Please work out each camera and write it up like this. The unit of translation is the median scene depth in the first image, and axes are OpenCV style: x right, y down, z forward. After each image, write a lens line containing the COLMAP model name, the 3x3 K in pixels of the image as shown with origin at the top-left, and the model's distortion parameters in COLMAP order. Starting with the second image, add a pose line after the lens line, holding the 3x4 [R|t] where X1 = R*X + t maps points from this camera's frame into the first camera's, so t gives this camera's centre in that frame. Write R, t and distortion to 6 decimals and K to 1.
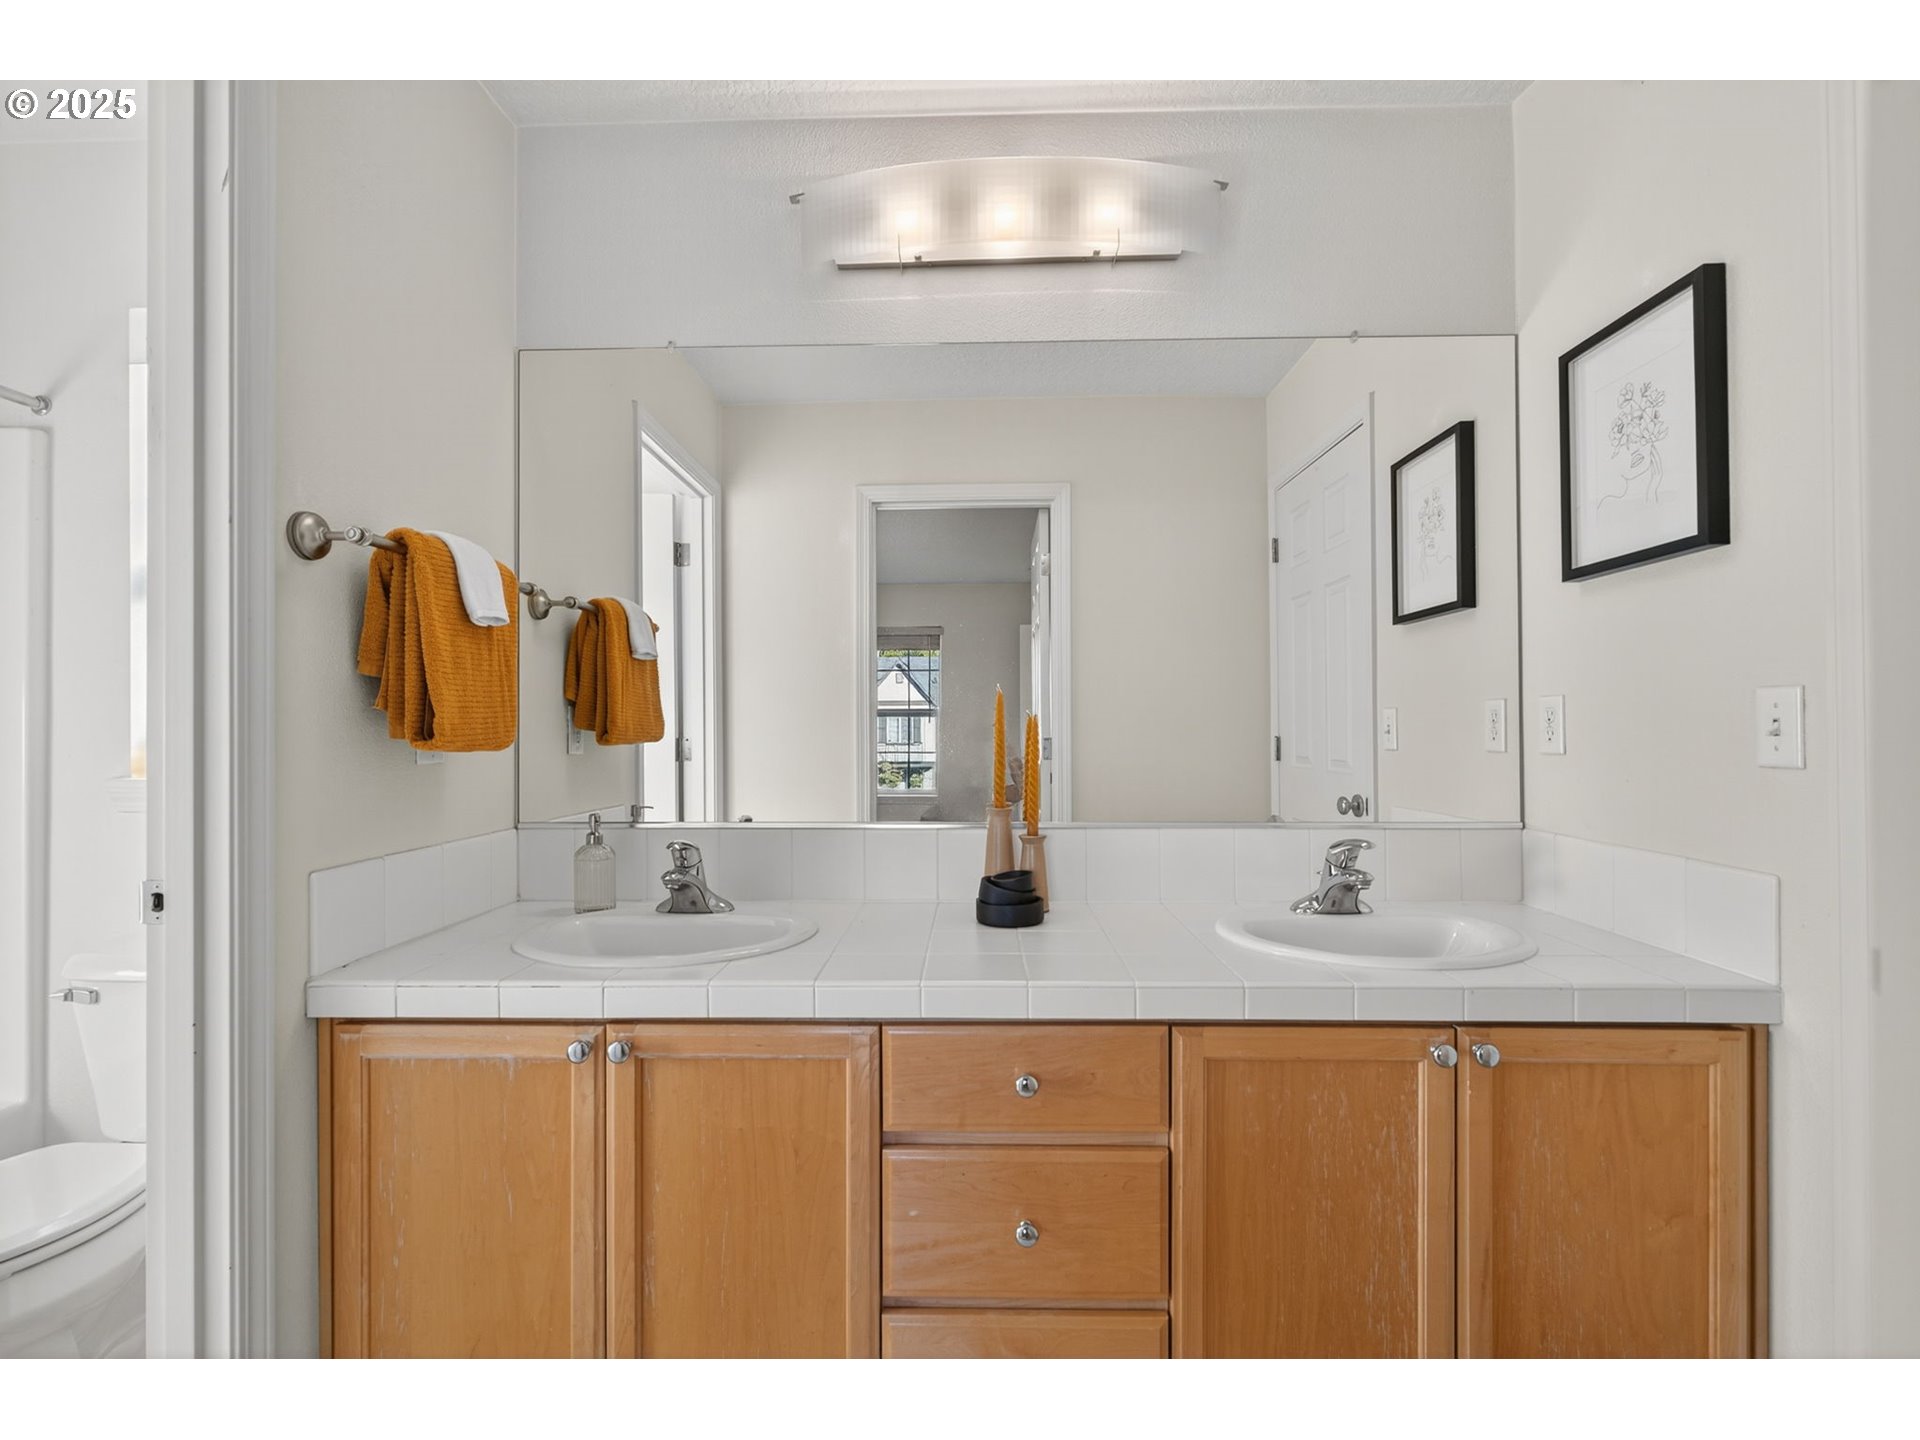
lens RADIAL K [[824.6, 0, 960.0], [0, 824.6, 720.0], [0, 0, 1]] dist [0.000889, 0.000110]
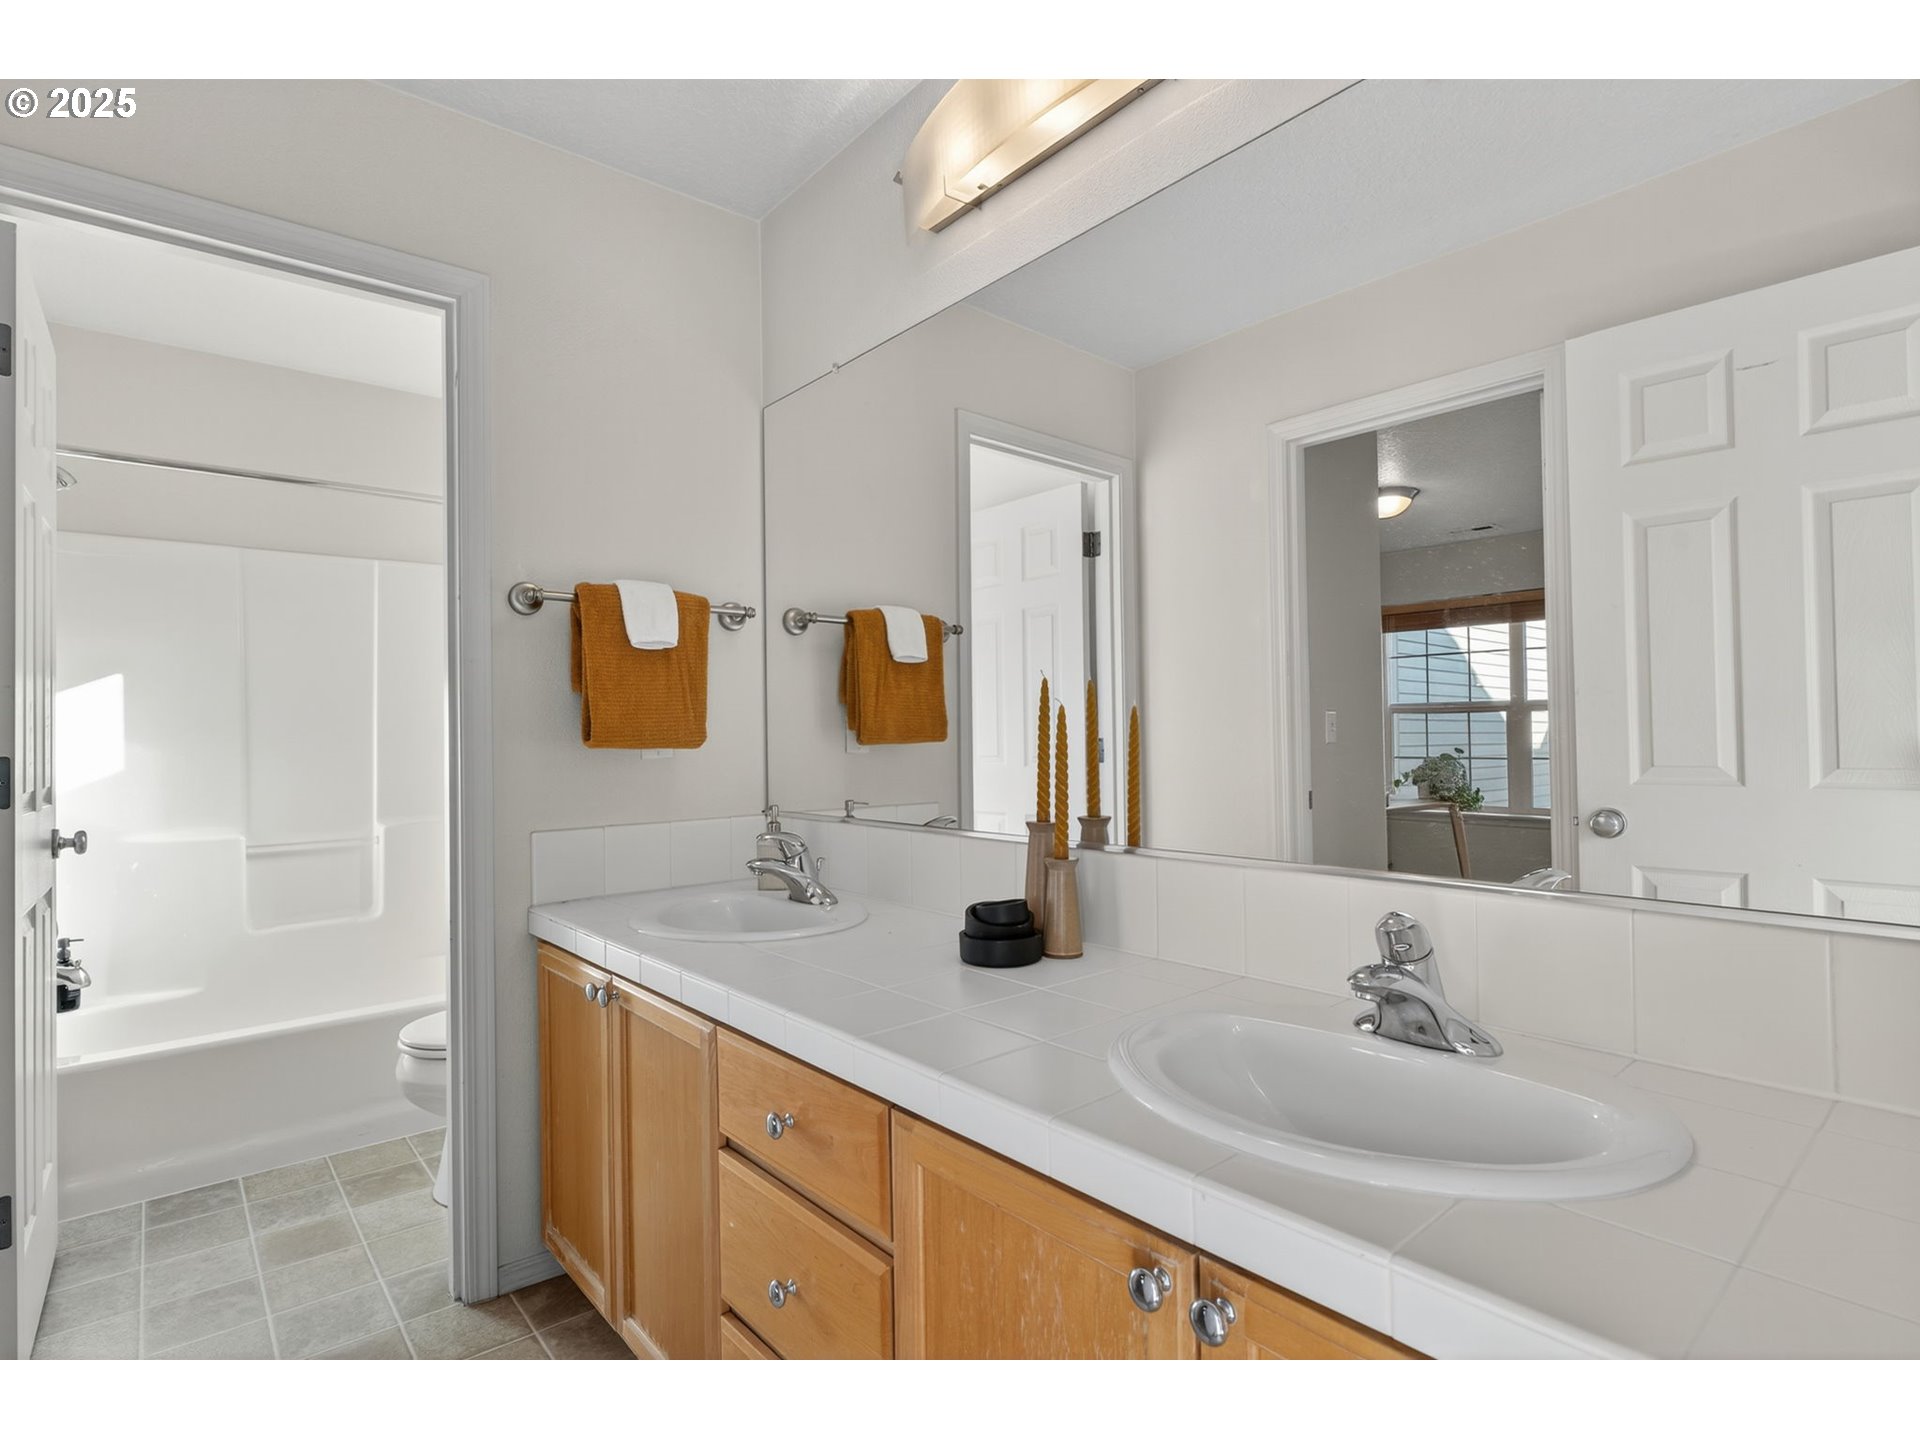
lens RADIAL K [[960.3, 0, 955.7], [0, 960.3, 719.2], [0, 0, 1]] dist [0.001651, 0.000432]
pose [[0.674058, -0.013007, -0.738564, 0.751419], [0.010265, 0.999913, -0.008241, 0.007691], [0.738607, -0.002027, 0.674133, 0.332595]]
